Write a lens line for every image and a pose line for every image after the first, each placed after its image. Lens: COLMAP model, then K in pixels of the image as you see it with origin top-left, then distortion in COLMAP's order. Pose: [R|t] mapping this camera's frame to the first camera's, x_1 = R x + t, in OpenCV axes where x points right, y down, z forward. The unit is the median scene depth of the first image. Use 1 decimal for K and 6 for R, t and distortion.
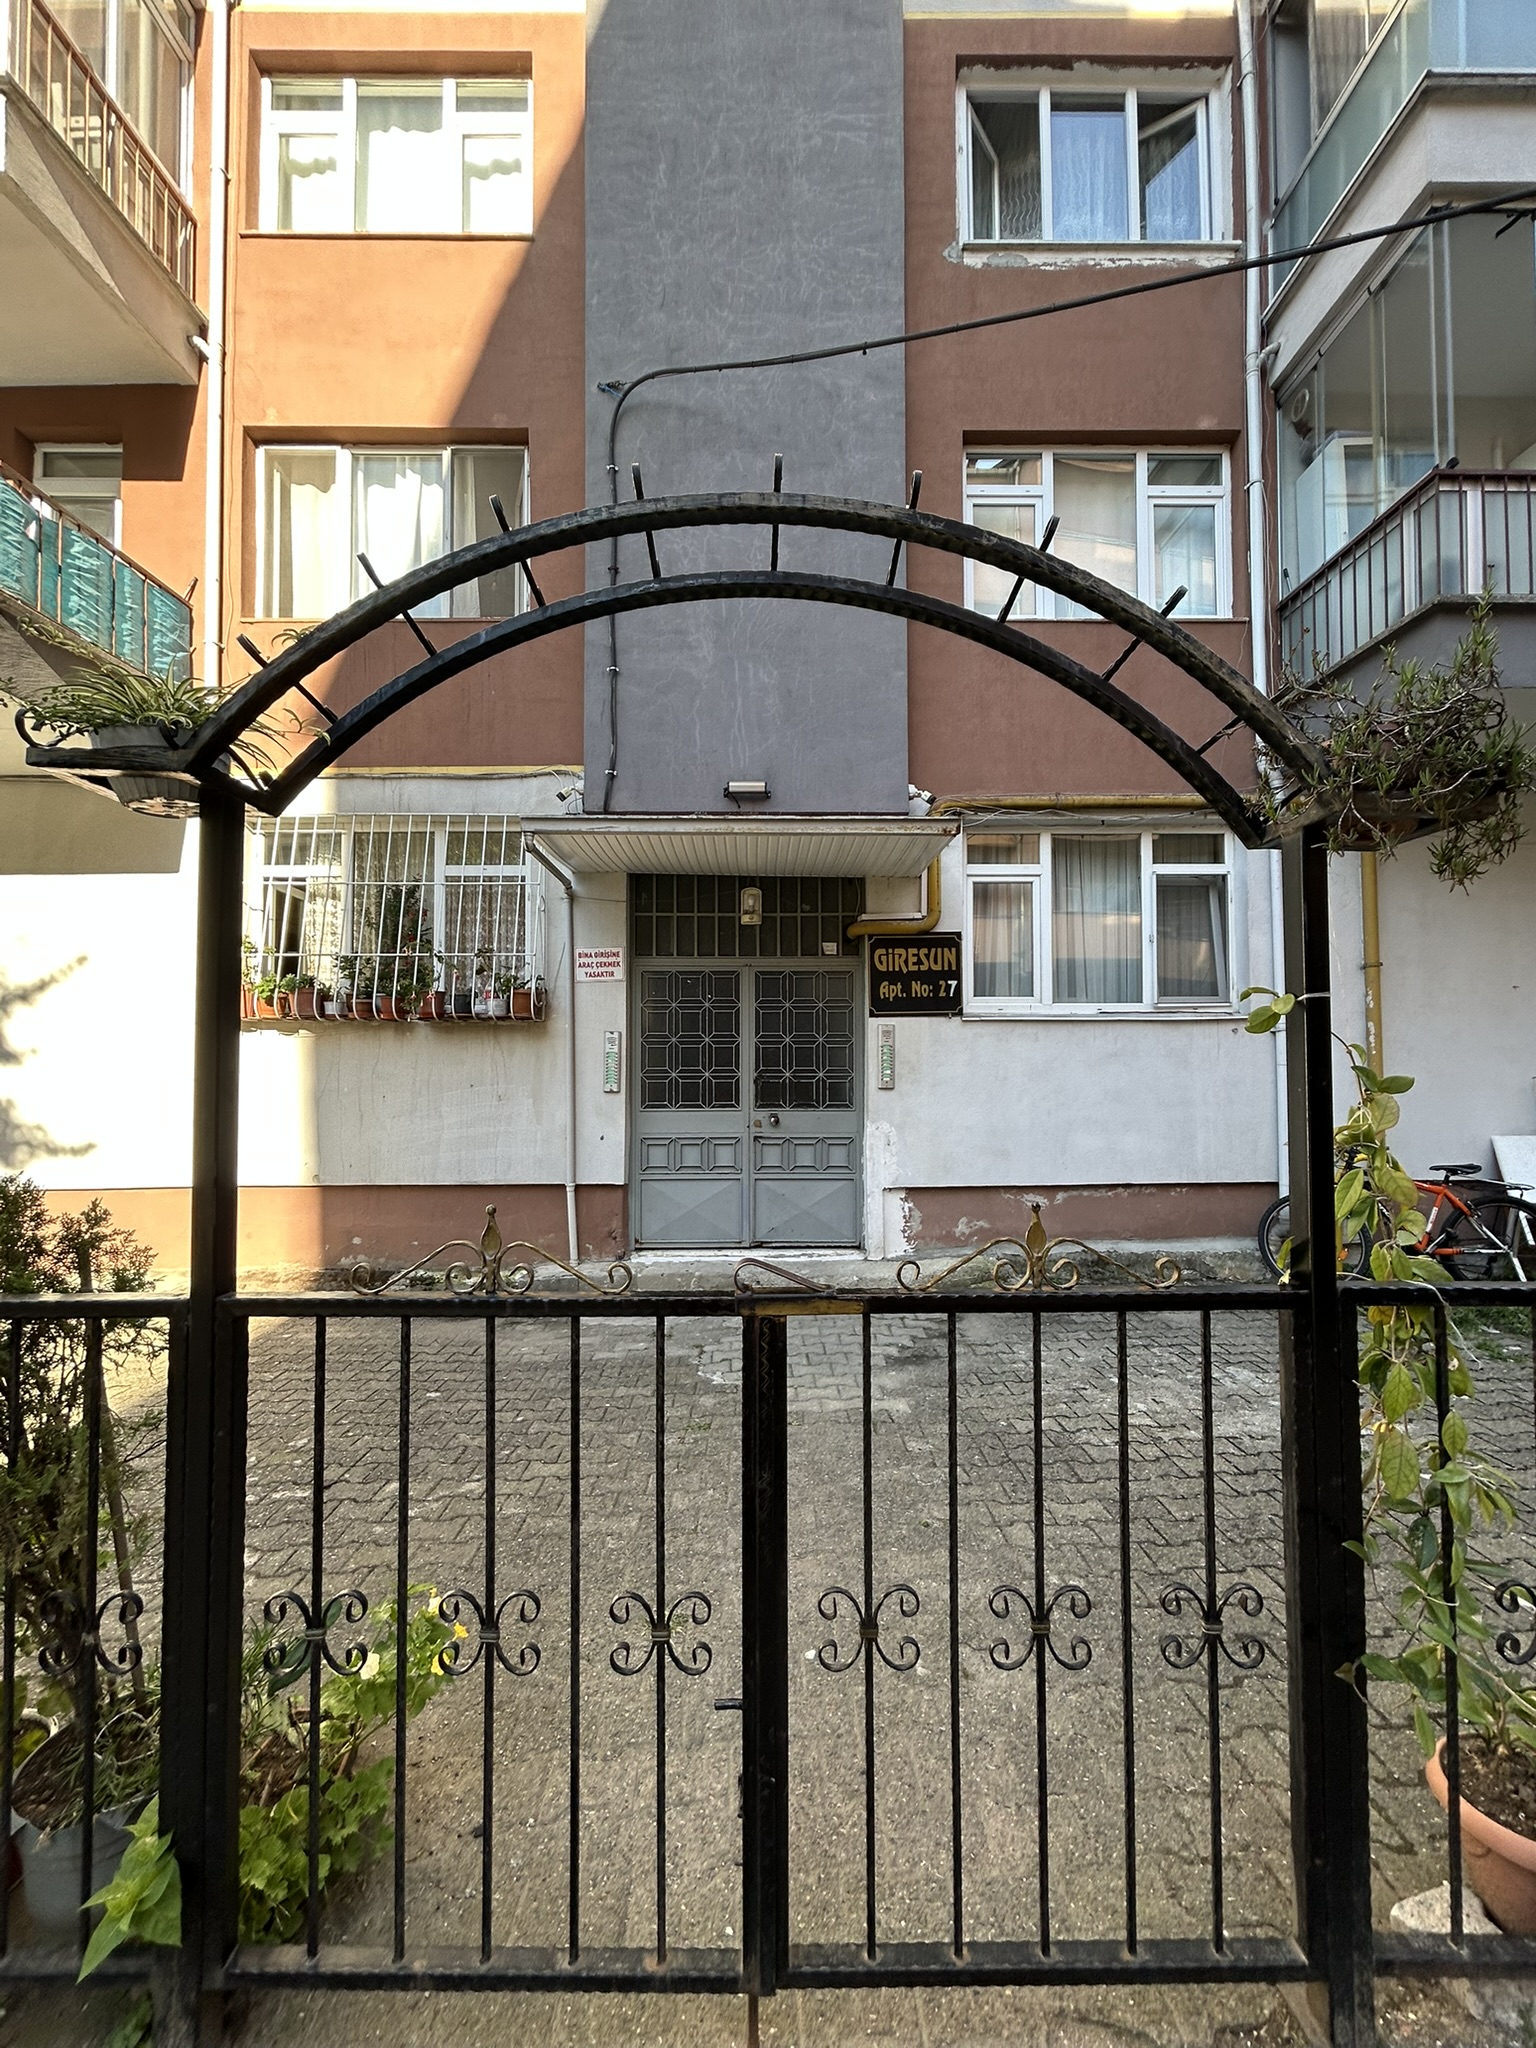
lens RADIAL K [[822.1, 0, 770.0], [0, 822.1, 1024.9], [0, 0, 1]] dist [-0.001709, 0.001003]
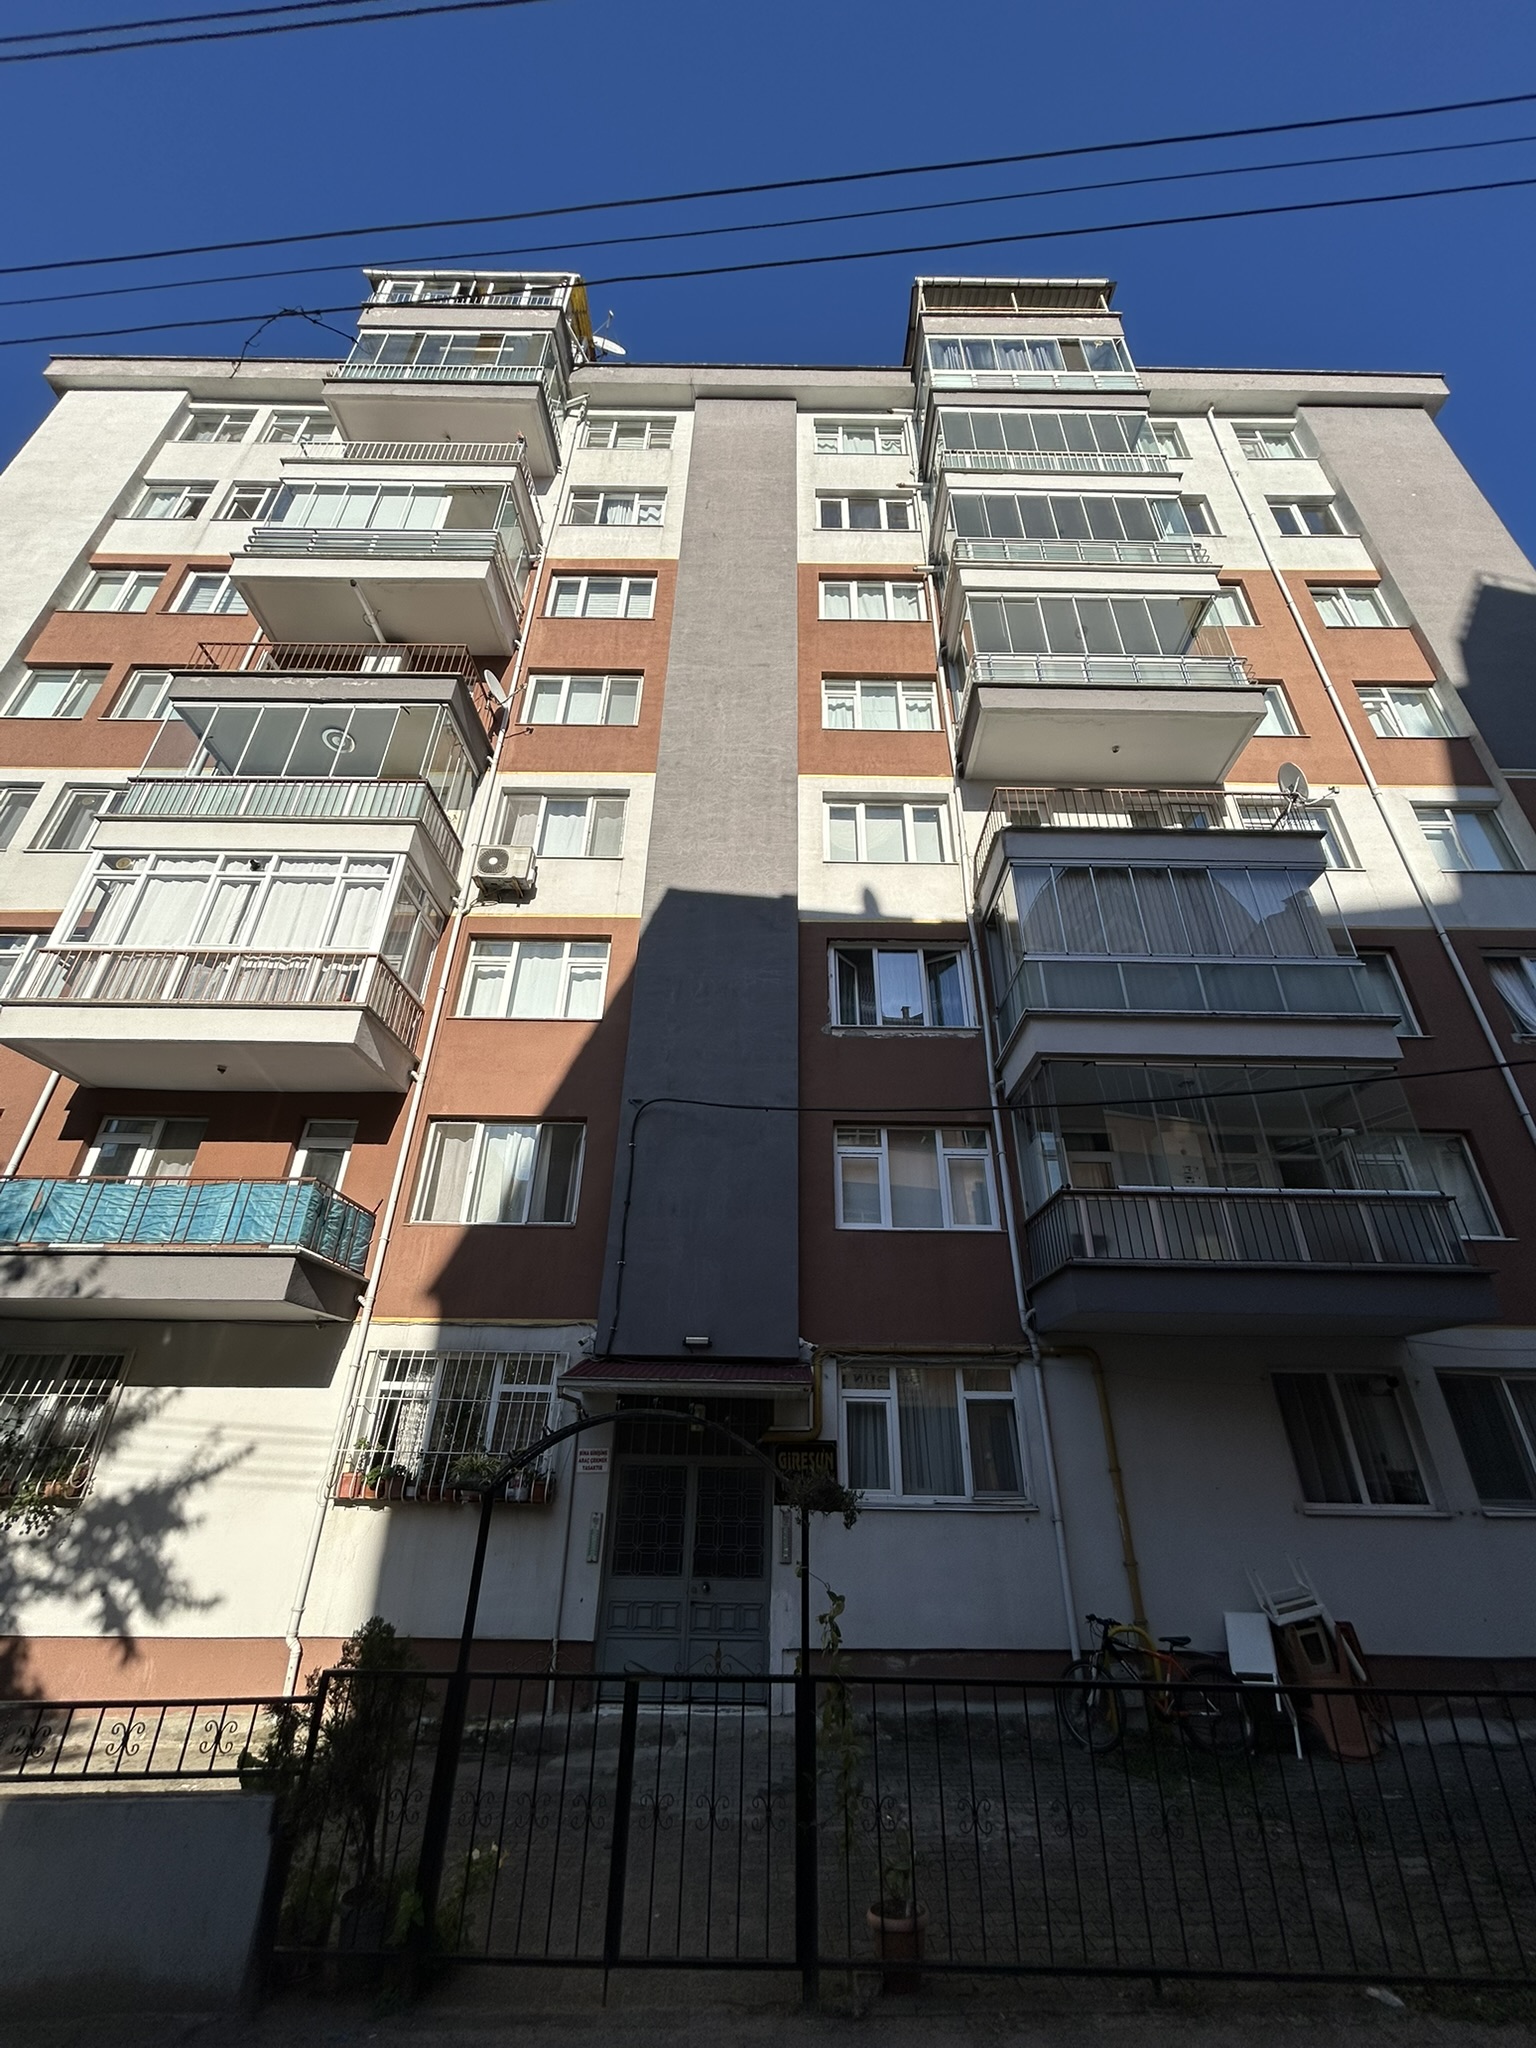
lens RADIAL K [[822.1, 0, 770.0], [0, 822.1, 1024.9], [0, 0, 1]] dist [-0.001709, 0.001003]
pose [[0.999841, 0.011127, -0.013966, 0.123481], [-0.016194, 0.894587, -0.446601, -0.118811], [0.007524, 0.446756, 0.894624, -0.679075]]
